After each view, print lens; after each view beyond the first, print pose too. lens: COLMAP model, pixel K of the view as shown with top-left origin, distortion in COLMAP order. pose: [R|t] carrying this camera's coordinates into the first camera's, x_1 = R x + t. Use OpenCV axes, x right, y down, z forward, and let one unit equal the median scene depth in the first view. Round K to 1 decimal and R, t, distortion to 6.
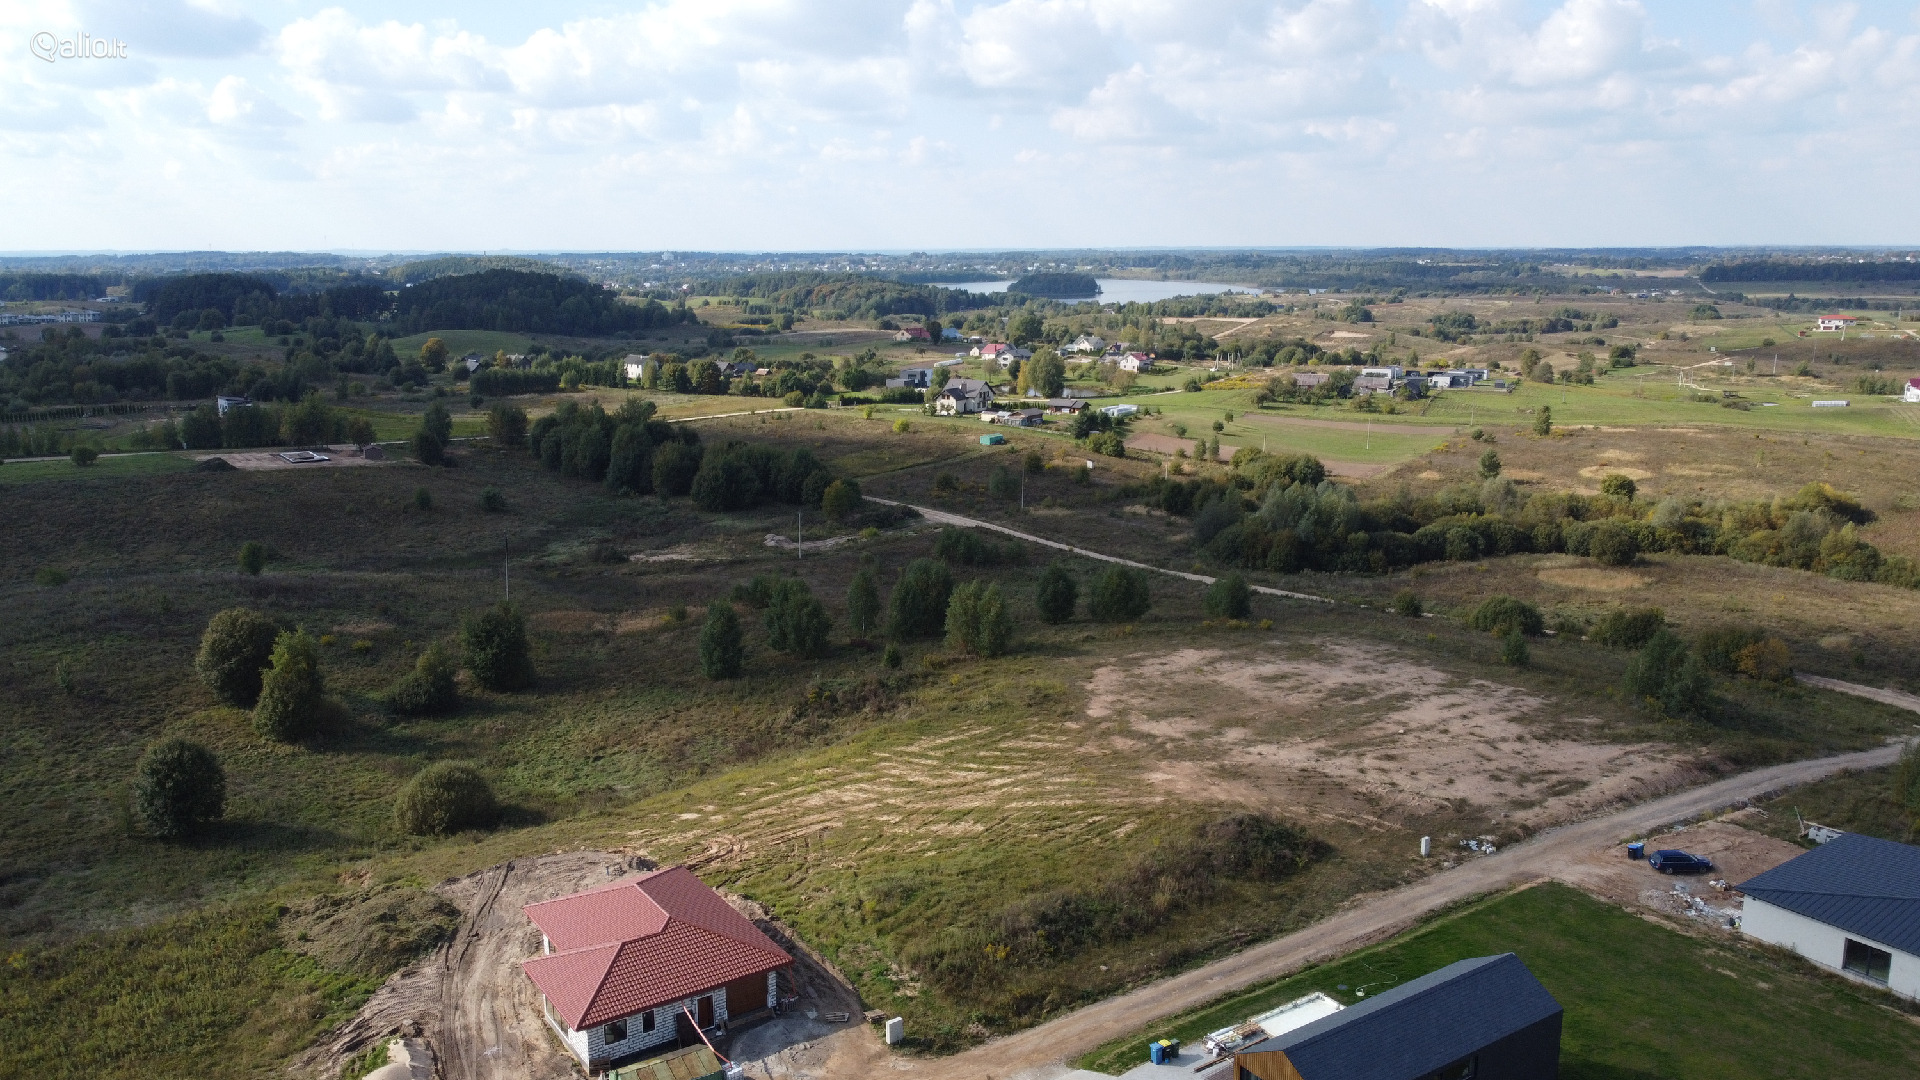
lens RADIAL K [[1458.2, 0, 969.6], [0, 1458.2, 537.3], [0, 0, 1]] dist [0.003898, -0.009312]
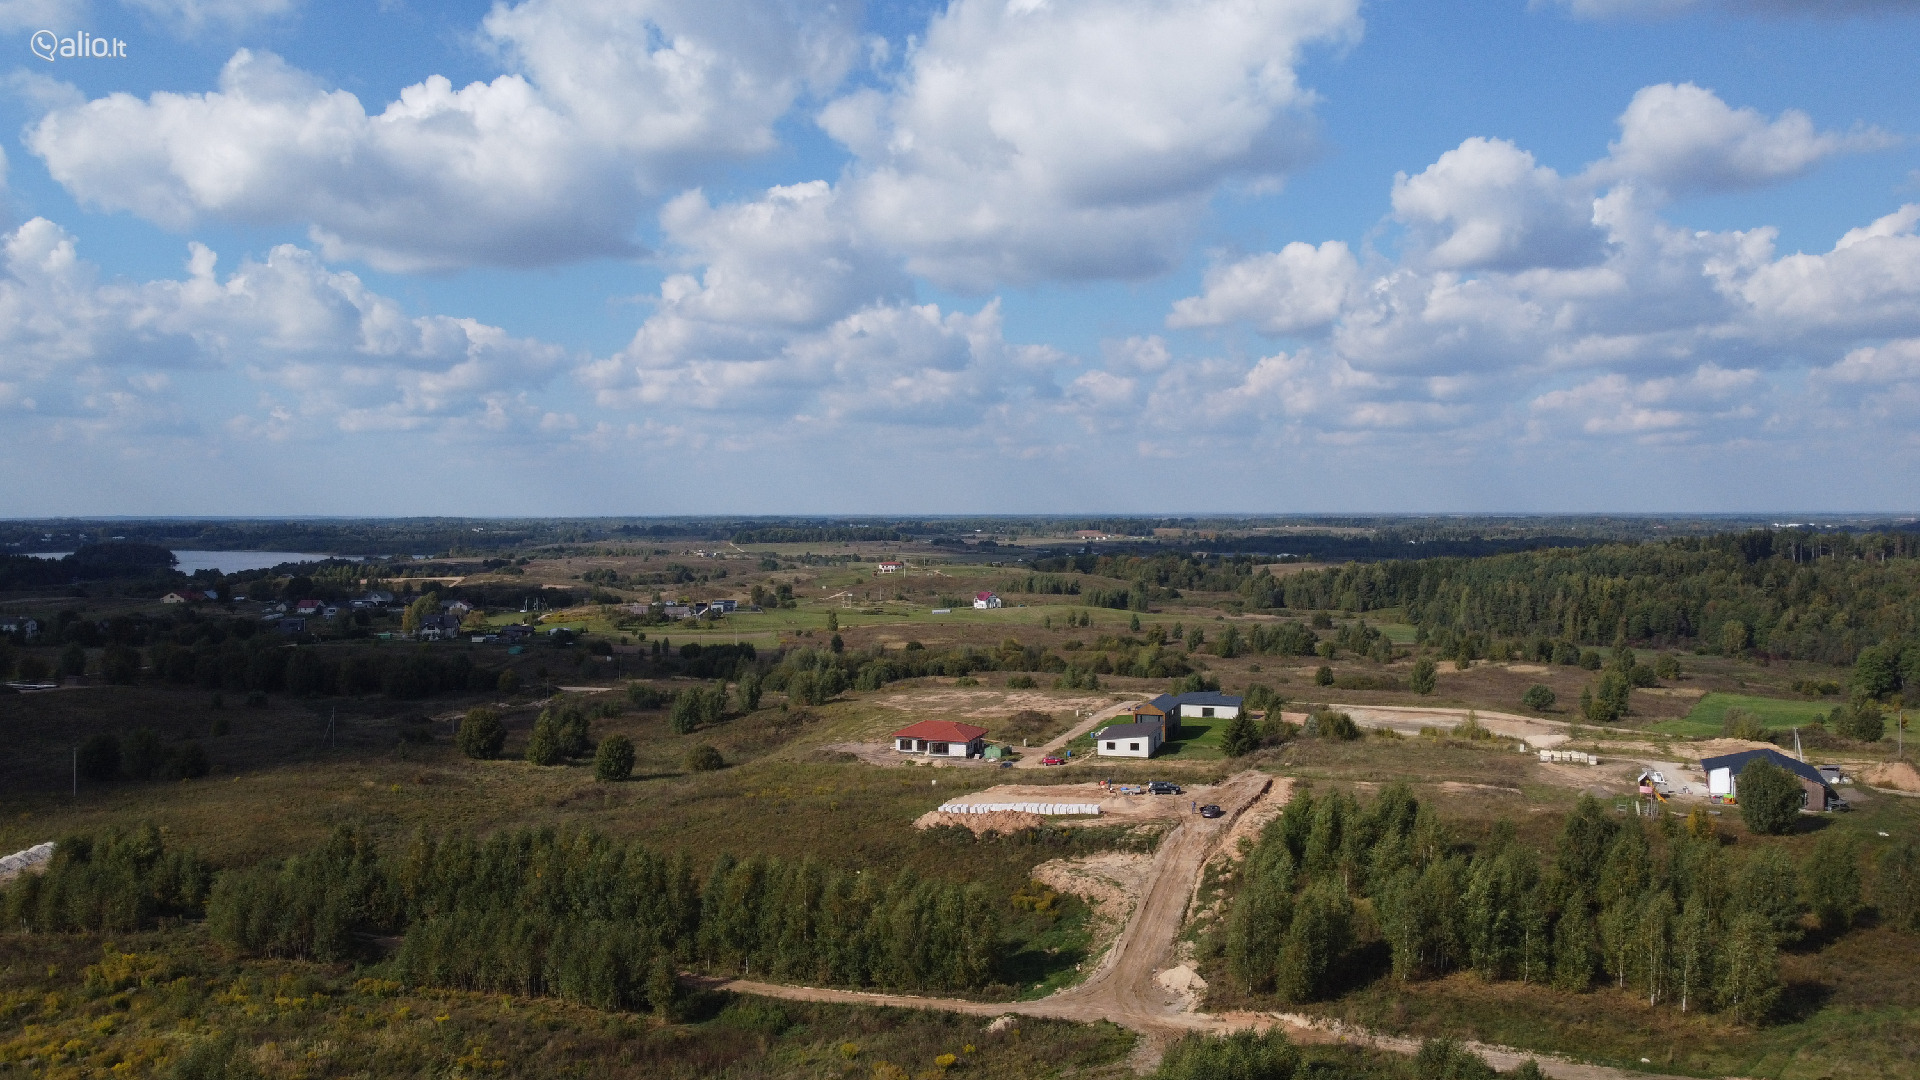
lens RADIAL K [[1458.2, 0, 947.4], [0, 1458.2, 531.9], [0, 0, 1]] dist [0.003898, -0.009312]
pose [[0.795965, -0.006998, 0.605302, -1.364447], [0.118741, 0.982312, -0.144786, 0.199929], [-0.593582, 0.187119, 0.782718, -0.994214]]
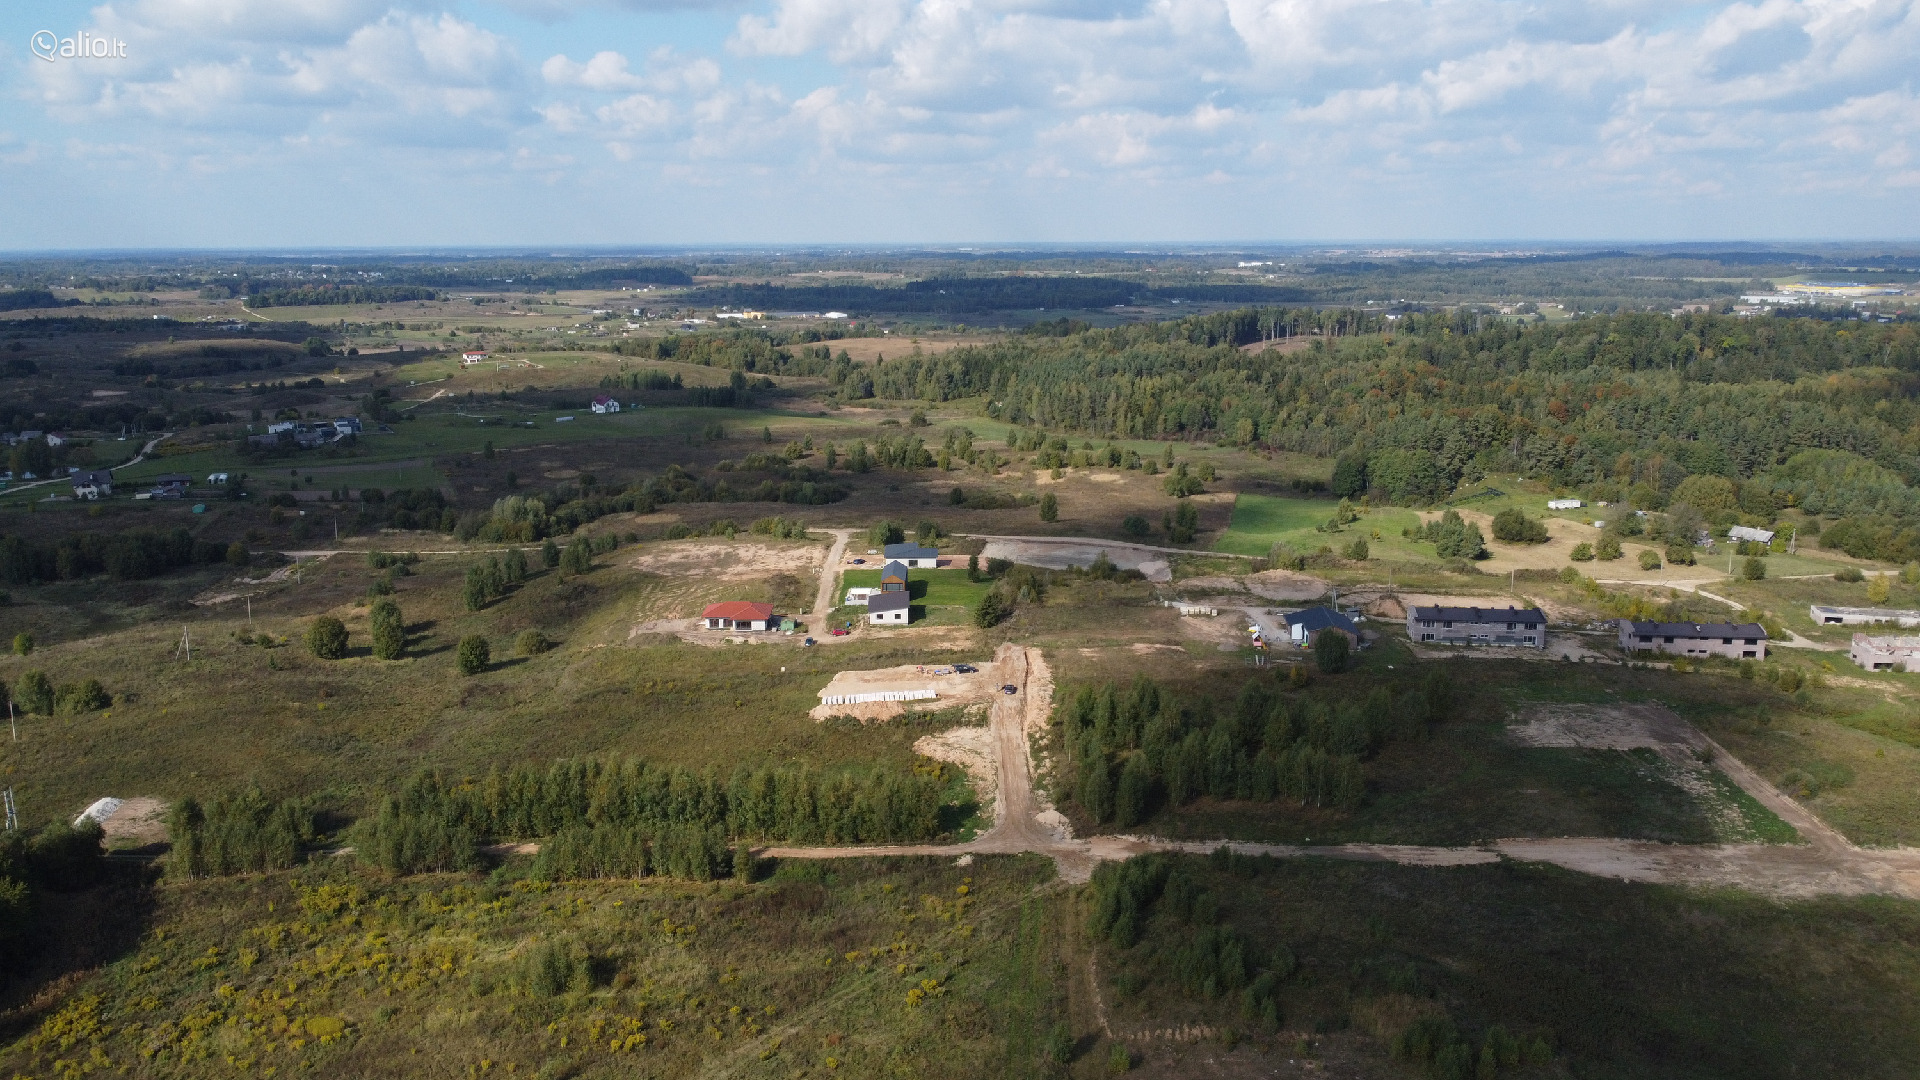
lens RADIAL K [[1458.2, 0, 948.9], [0, 1458.2, 572.4], [0, 0, 1]] dist [0.003898, -0.009312]
pose [[0.558753, -0.186844, 0.808013, -2.021490], [0.167271, 0.979658, 0.110864, -0.113242], [-0.812290, 0.073212, 0.578641, -1.158857]]
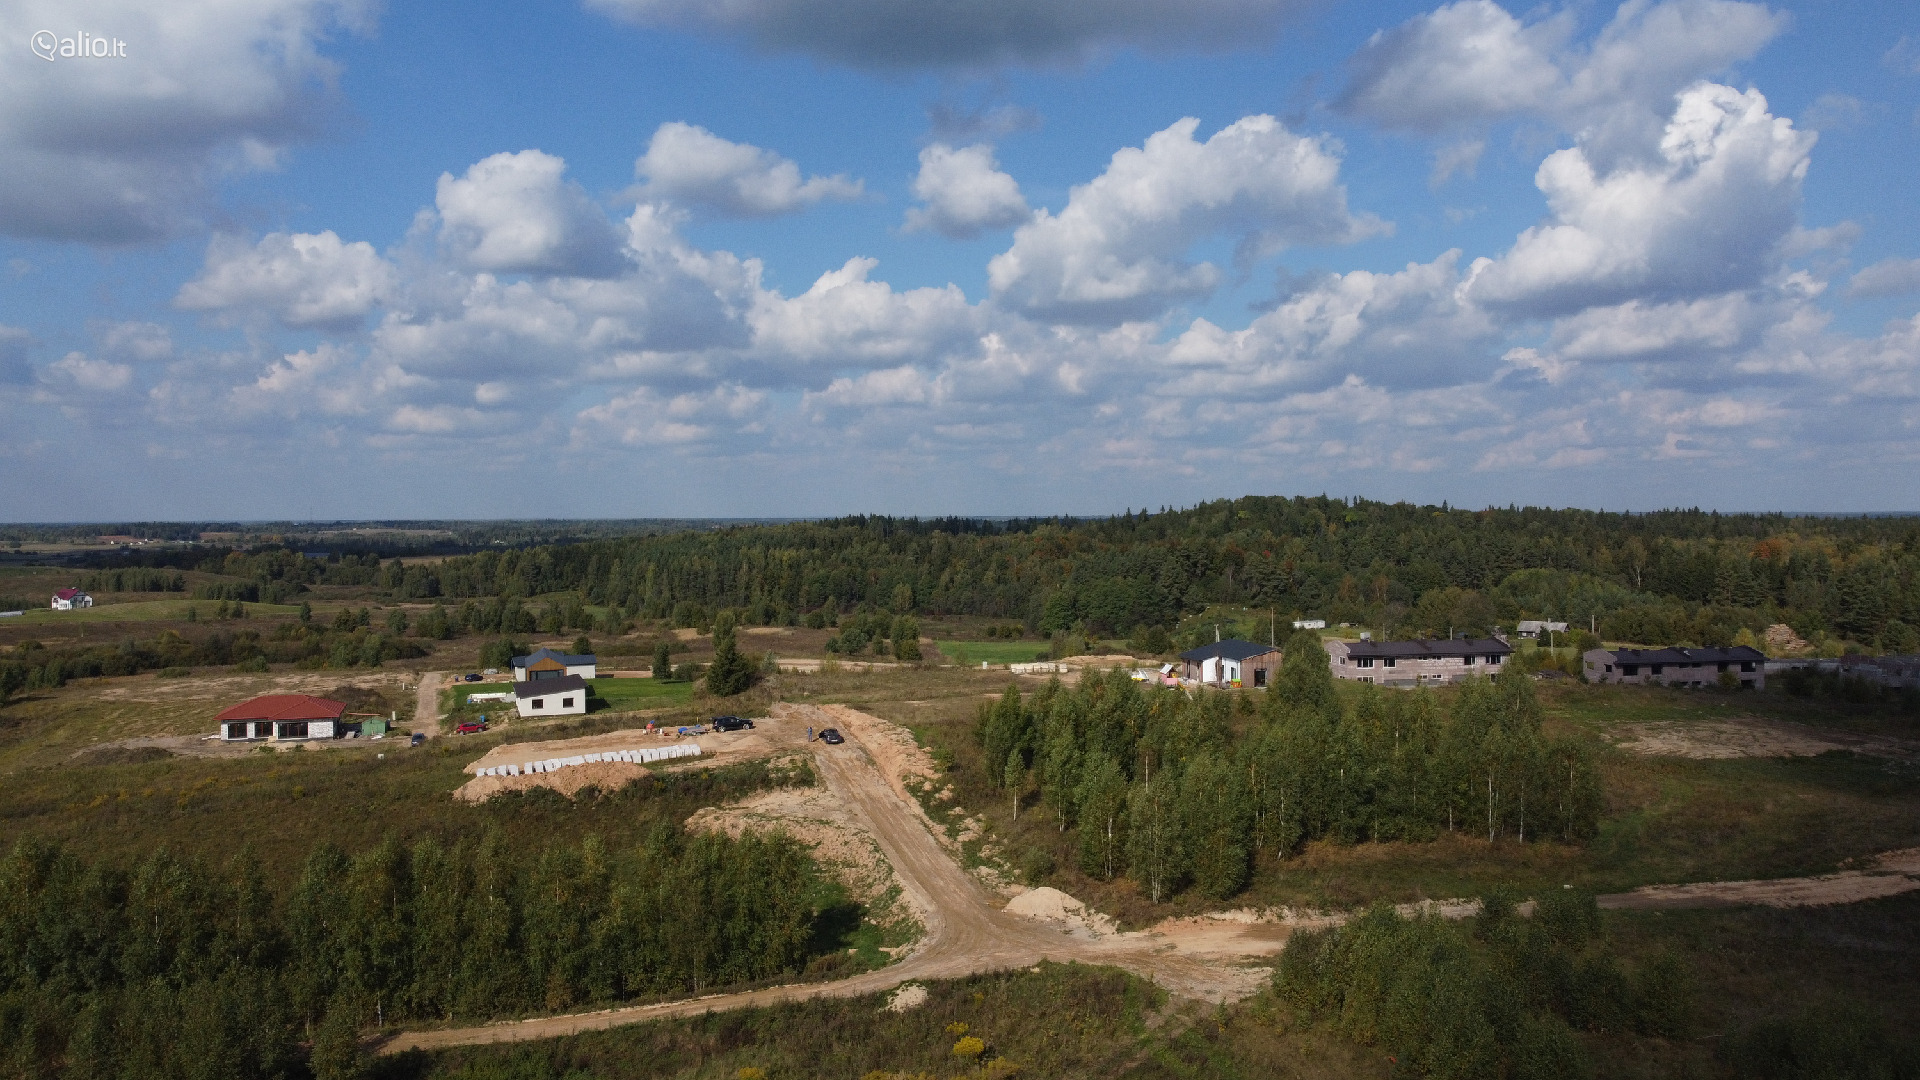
lens RADIAL K [[1458.2, 0, 954.8], [0, 1458.2, 561.8], [0, 0, 1]] dist [0.003898, -0.009312]
pose [[0.281710, -0.028391, 0.959079, -1.407947], [0.192989, 0.980811, -0.027652, 0.204183], [-0.939891, 0.192882, 0.281784, -0.468059]]
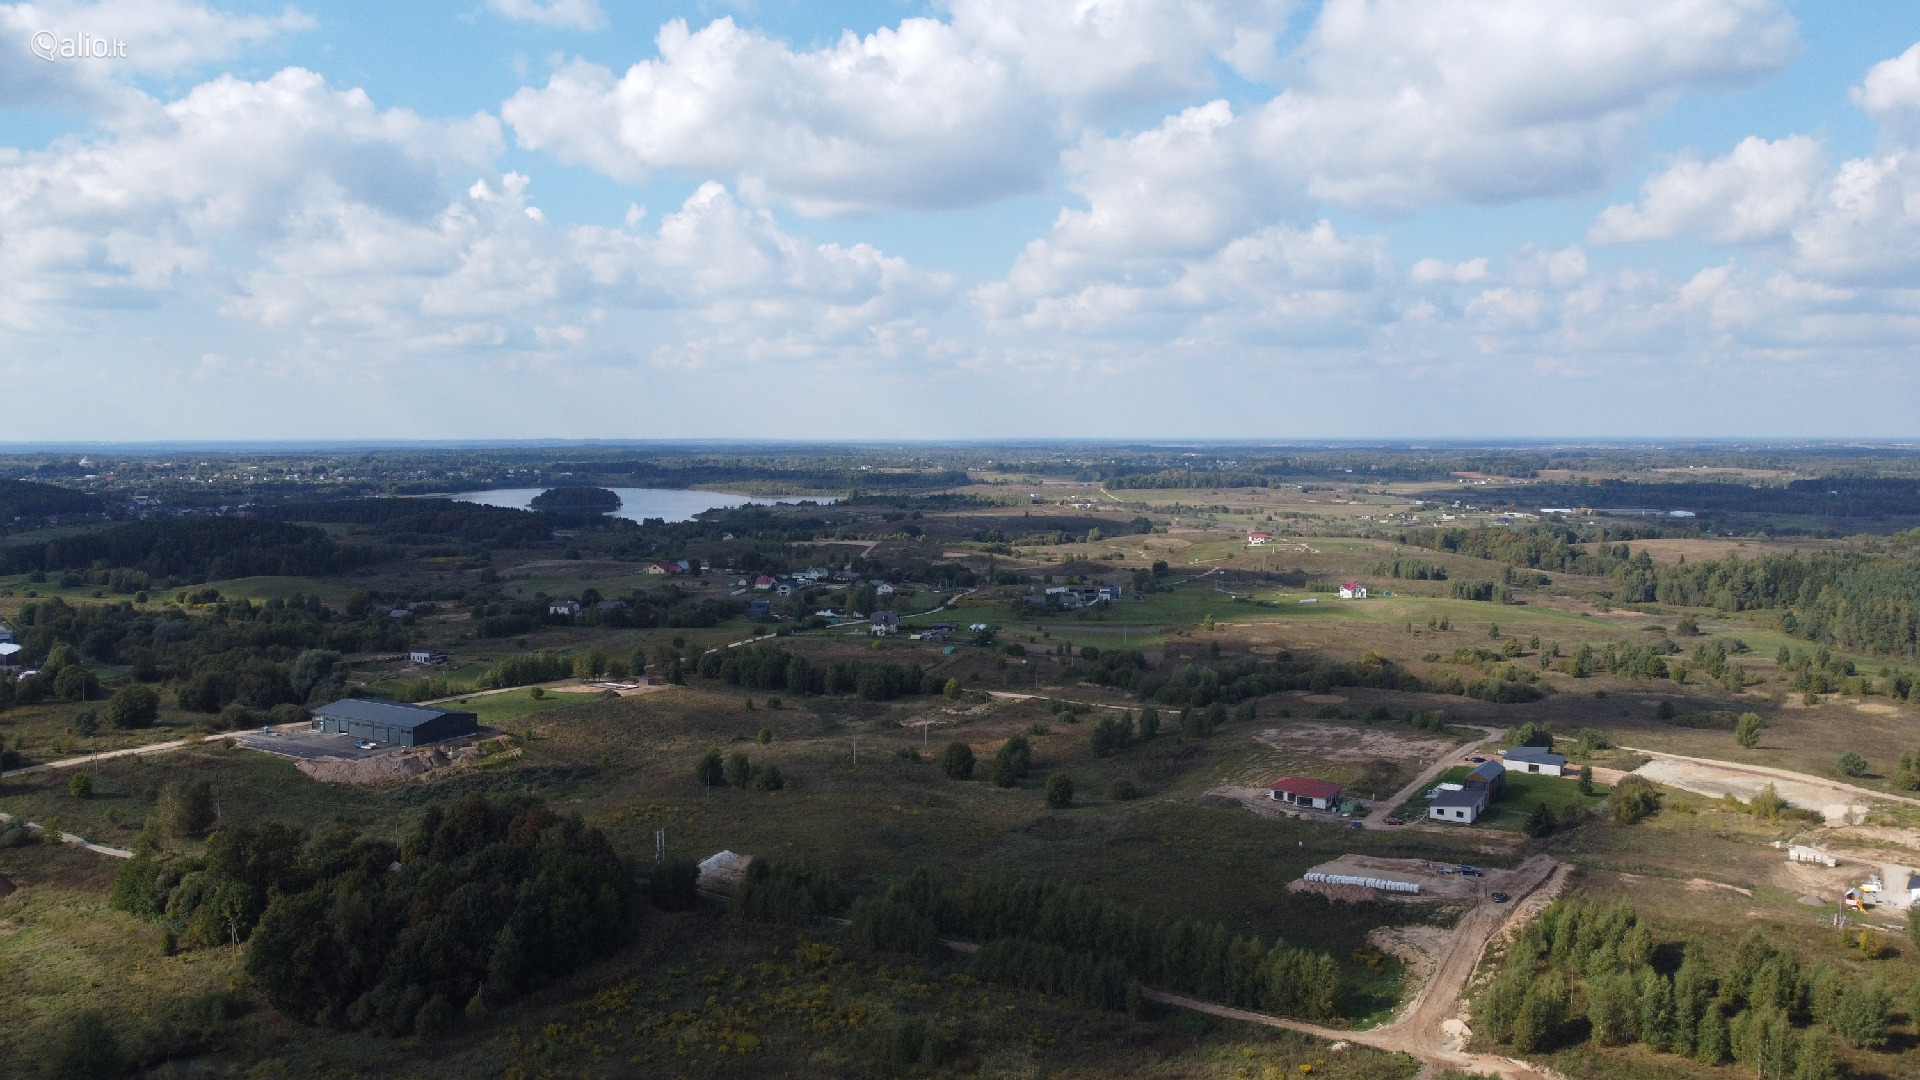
lens RADIAL K [[1458.2, 0, 941.0], [0, 1458.2, 531.1], [0, 0, 1]] dist [0.003898, -0.009312]
pose [[0.921689, -0.025399, 0.387098, -1.771833], [0.075666, 0.990459, -0.115172, -0.026151], [-0.380480, 0.135443, 0.914817, -1.584615]]
